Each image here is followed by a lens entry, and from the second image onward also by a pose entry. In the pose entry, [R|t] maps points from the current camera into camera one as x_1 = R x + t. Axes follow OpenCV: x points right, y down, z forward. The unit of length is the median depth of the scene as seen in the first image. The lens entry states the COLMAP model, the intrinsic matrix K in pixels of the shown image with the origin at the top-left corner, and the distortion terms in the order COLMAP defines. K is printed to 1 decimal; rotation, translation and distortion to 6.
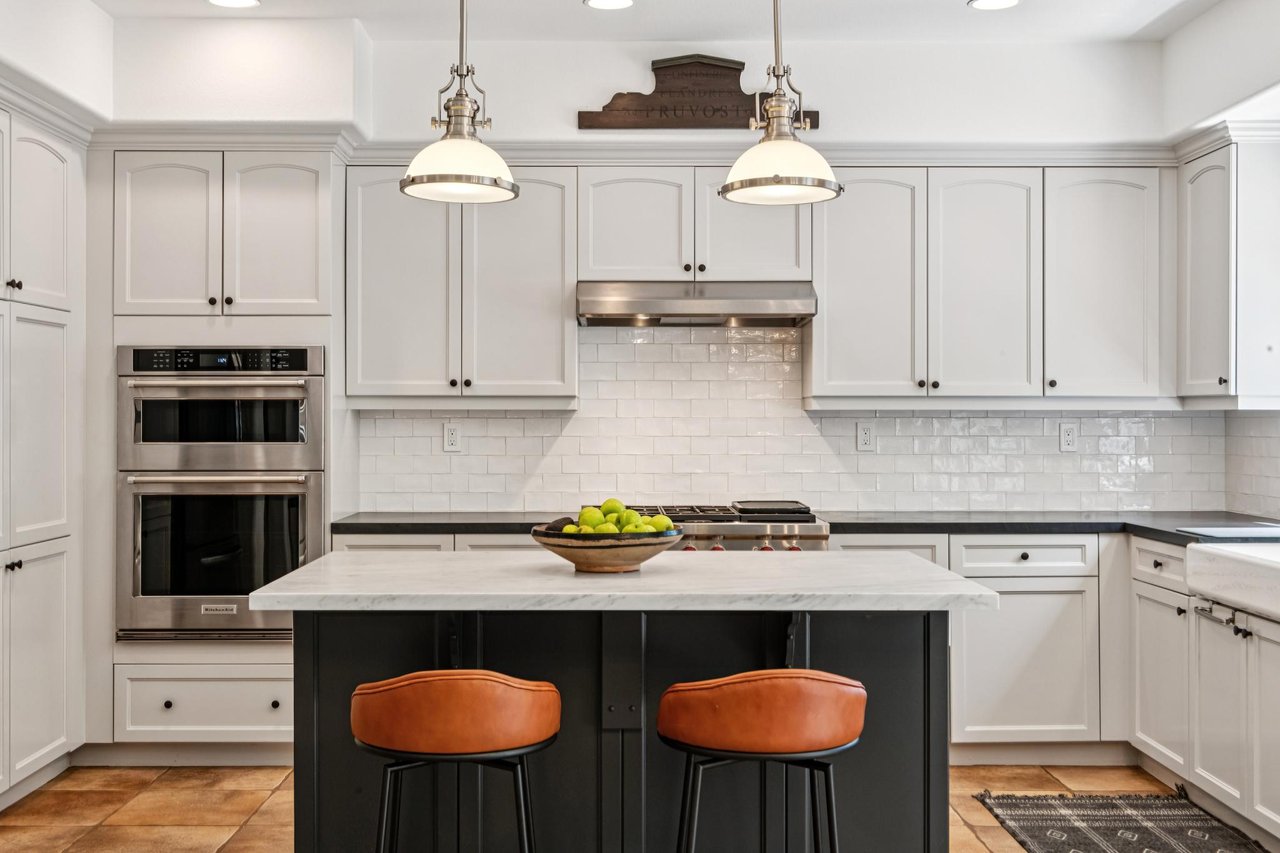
lens RADIAL K [[1491.9, 0, 632.7], [0, 1491.9, 410.2], [0, 0, 1]] dist [0.011192, 0.000000]
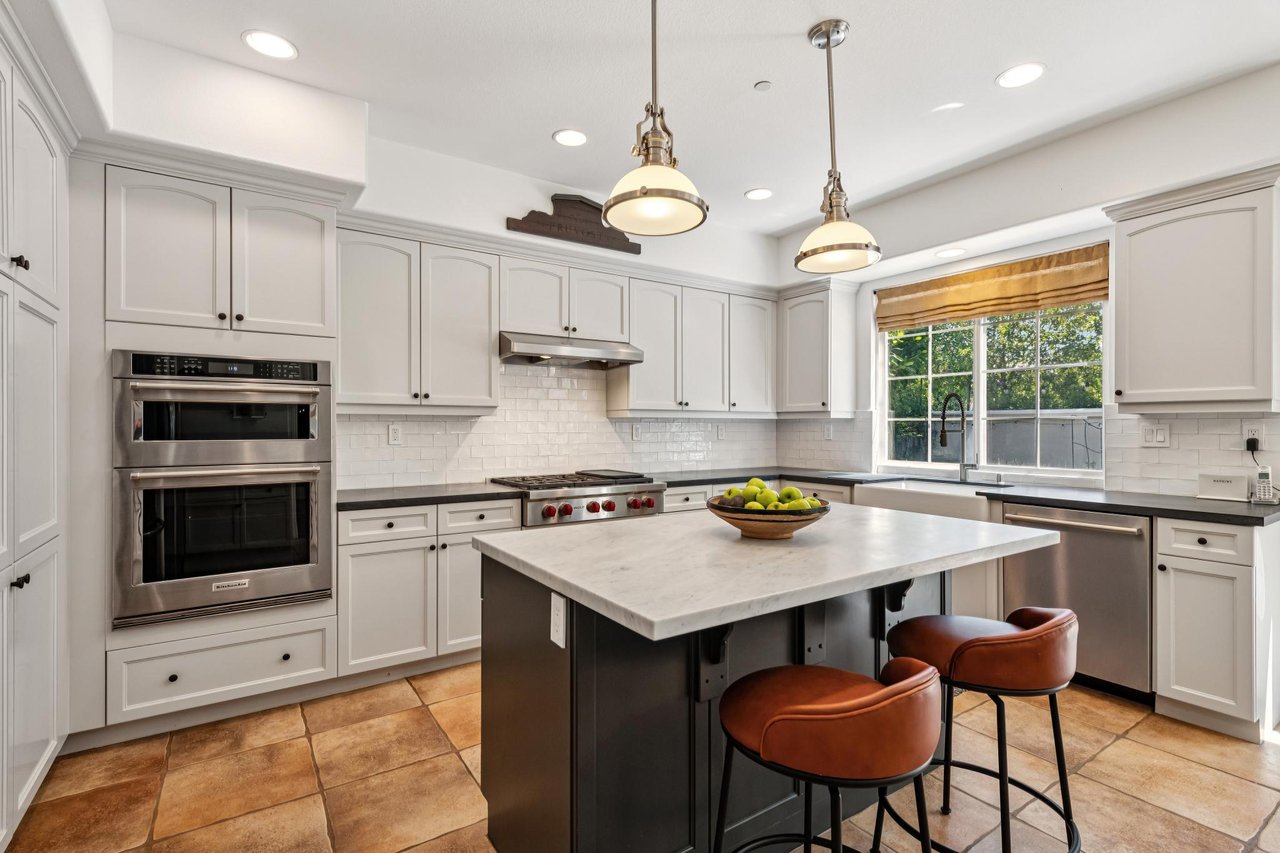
lens RADIAL K [[594.4, 0, 640.9], [0, 594.4, 426.9], [0, 0, 1]] dist [0.012700, -0.003704]
pose [[0.835666, -0.000324, 0.549237, -0.264359], [-0.001280, 0.999996, 0.002537, 0.010000], [-0.549236, -0.002823, 0.835663, 0.440265]]
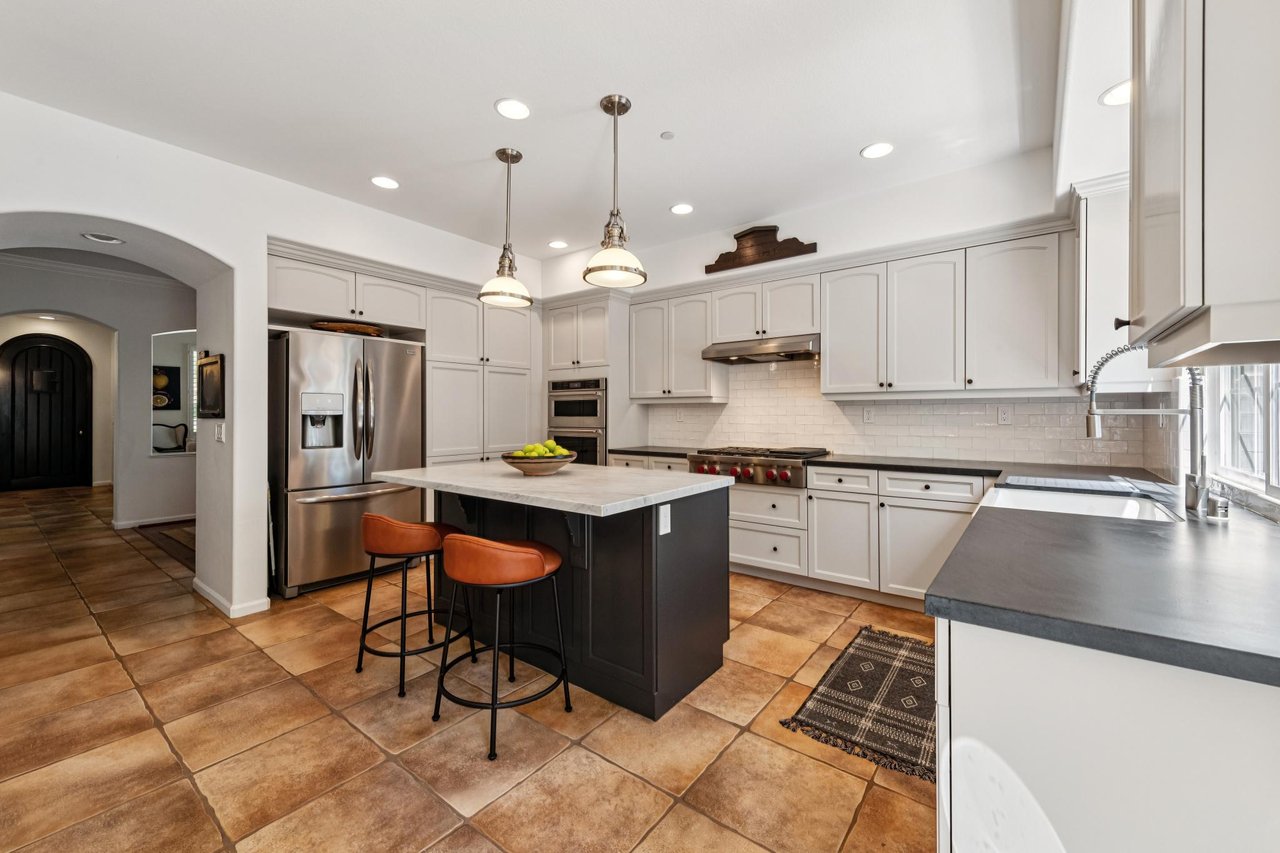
lens RADIAL K [[510.6, 0, 640.0], [0, 510.6, 412.0], [0, 0, 1]] dist [0.011290, -0.002848]
pose [[0.786255, -0.004570, -0.617886, 0.363724], [0.003759, 0.999990, -0.002612, 0.016056], [0.617891, -0.000269, 0.786264, 0.366819]]
